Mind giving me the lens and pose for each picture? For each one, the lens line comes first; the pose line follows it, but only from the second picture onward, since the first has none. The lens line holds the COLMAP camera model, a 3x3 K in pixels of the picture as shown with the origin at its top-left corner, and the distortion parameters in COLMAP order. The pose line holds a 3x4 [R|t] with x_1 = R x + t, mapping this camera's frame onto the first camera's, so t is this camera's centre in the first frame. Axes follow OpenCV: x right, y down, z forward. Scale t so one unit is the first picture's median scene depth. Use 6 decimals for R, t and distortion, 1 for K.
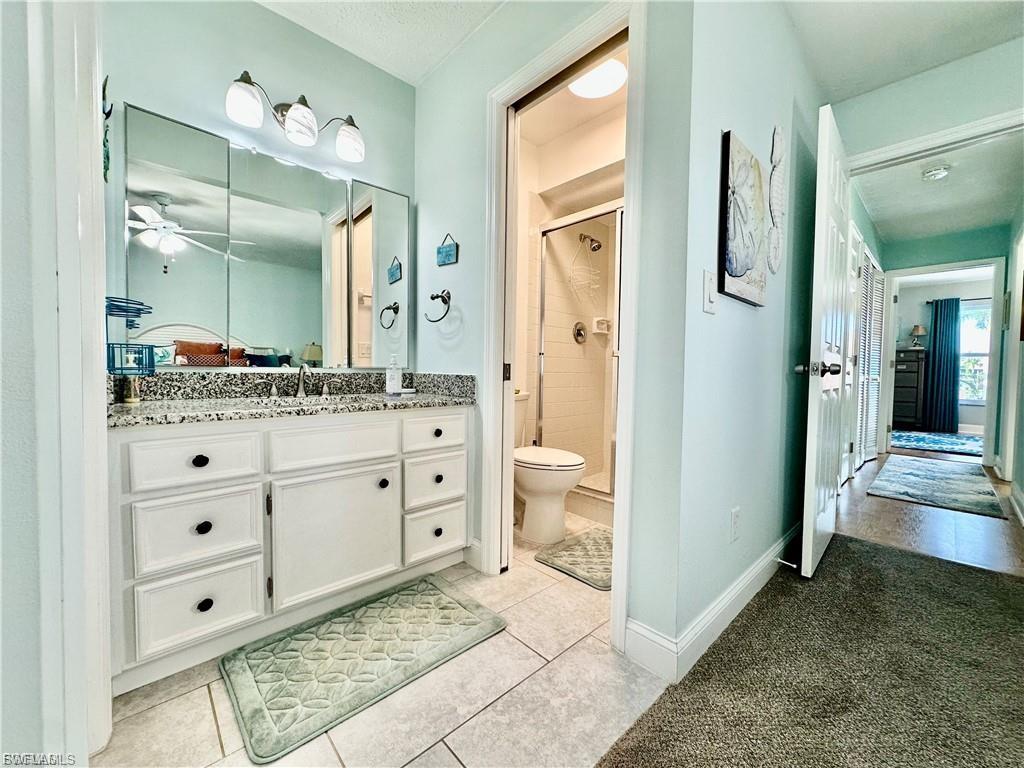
lens RADIAL K [[407.2, 0, 508.9], [0, 407.2, 383.0], [0, 0, 1]] dist [-0.001878, -0.000110]
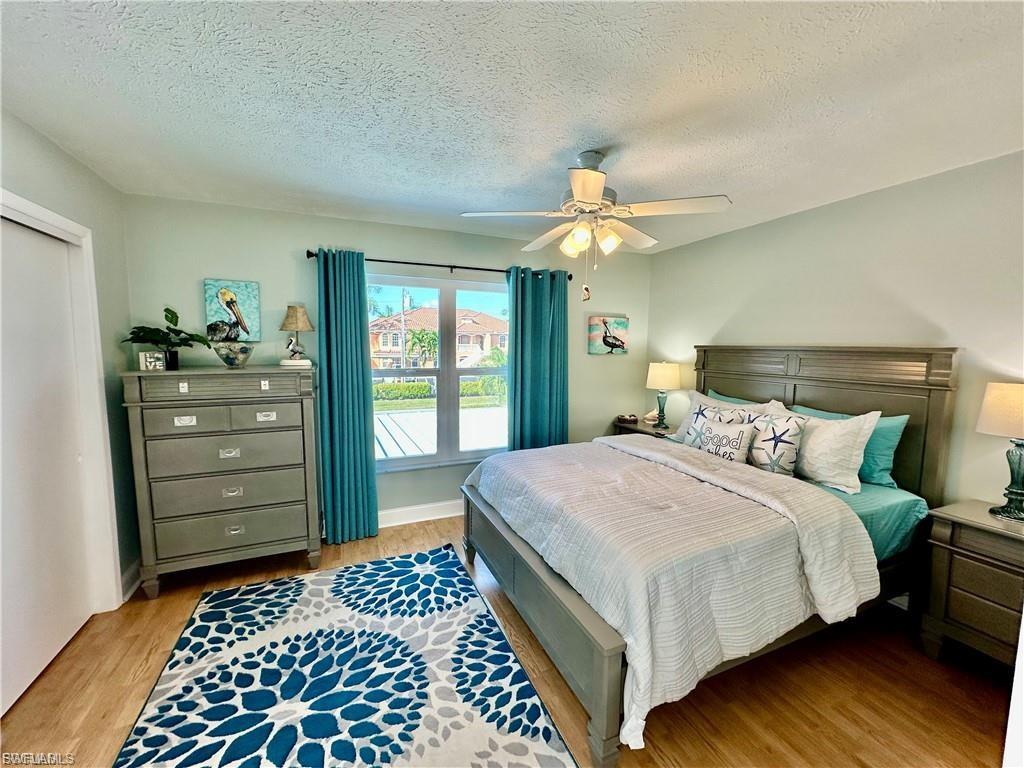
lens RADIAL K [[407.2, 0, 510.0], [0, 407.2, 383.8], [0, 0, 1]] dist [-0.001878, -0.000110]
pose [[0.340016, -0.100507, 0.935033, 0.698079], [0.028795, 0.994919, 0.096474, -0.099379], [-0.939979, -0.005879, 0.341183, 0.664108]]
